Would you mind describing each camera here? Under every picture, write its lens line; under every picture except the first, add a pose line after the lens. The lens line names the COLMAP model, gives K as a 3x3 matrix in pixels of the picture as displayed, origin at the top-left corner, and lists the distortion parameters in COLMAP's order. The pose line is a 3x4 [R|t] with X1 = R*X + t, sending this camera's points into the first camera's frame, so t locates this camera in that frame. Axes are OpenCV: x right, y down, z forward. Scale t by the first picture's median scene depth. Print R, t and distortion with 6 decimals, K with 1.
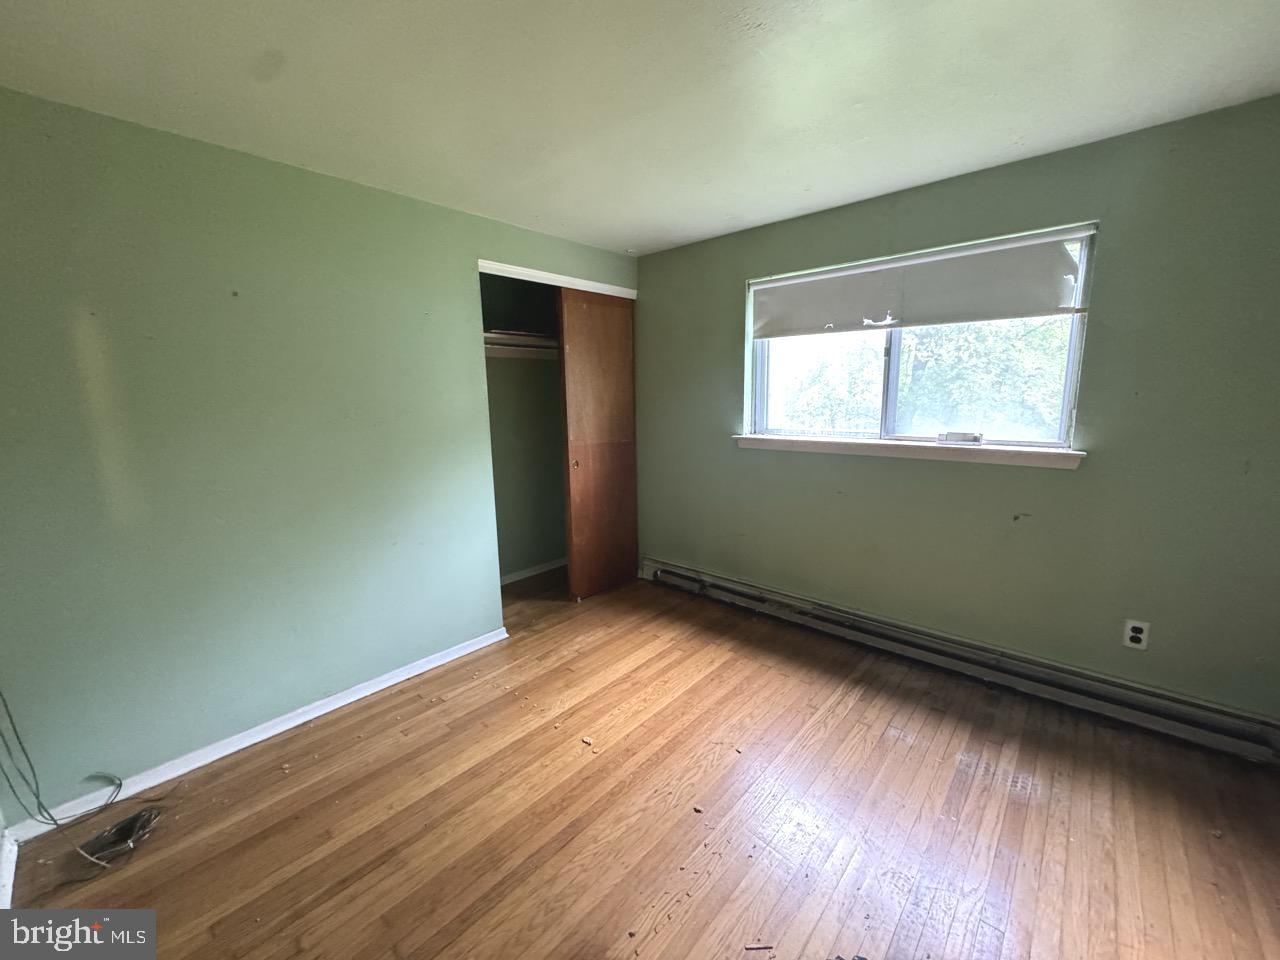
lens RADIAL K [[505.7, 0, 640.0], [0, 505.7, 480.0], [0, 0, 1]] dist [-0.000230, 0.000023]
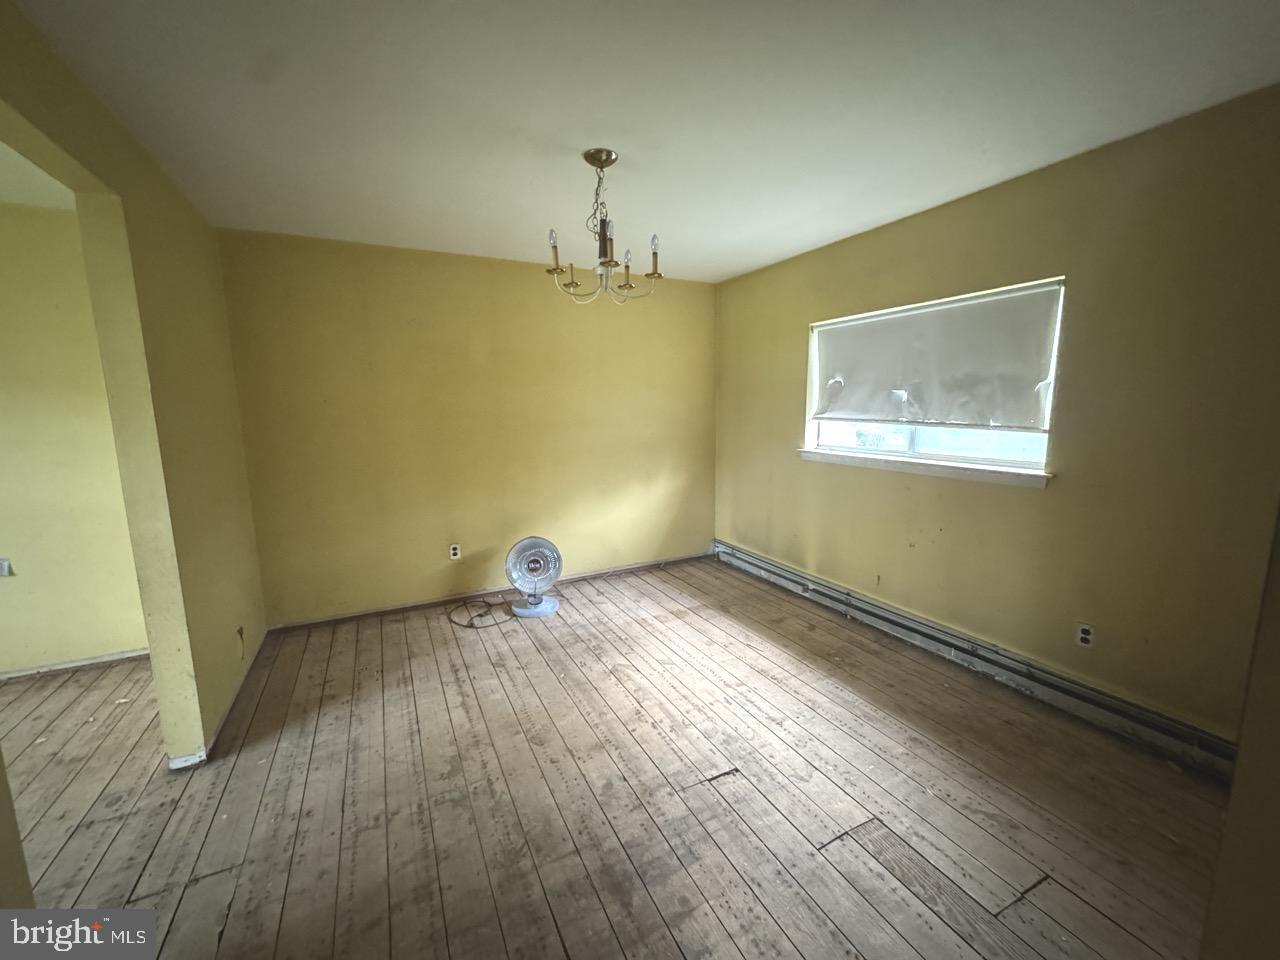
lens RADIAL K [[512.0, 0, 640.8], [0, 512.0, 479.0], [0, 0, 1]] dist [-0.001123, 0.000264]
pose [[0.926146, 0.061015, -0.372196, 0.331669], [-0.070985, 0.997391, -0.013131, 0.029908], [0.370424, 0.038581, 0.928061, -0.313126]]
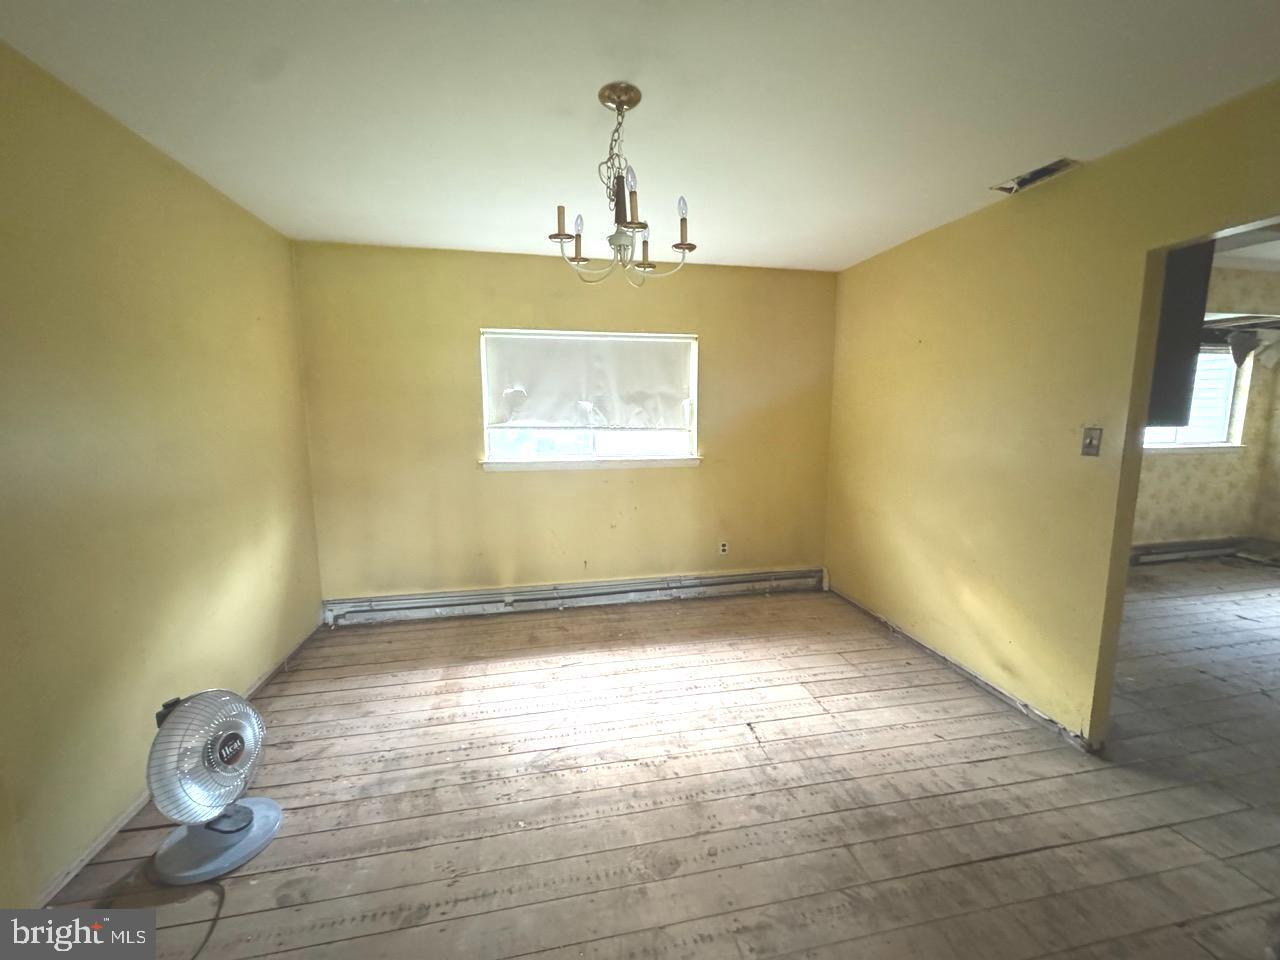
lens RADIAL K [[512.0, 0, 640.8], [0, 512.0, 479.0], [0, 0, 1]] dist [-0.001123, 0.000264]
pose [[0.614283, -0.086847, 0.784292, -0.522001], [0.131868, 0.991246, 0.006480, -0.007298], [-0.777989, 0.099442, 0.620358, 0.001045]]
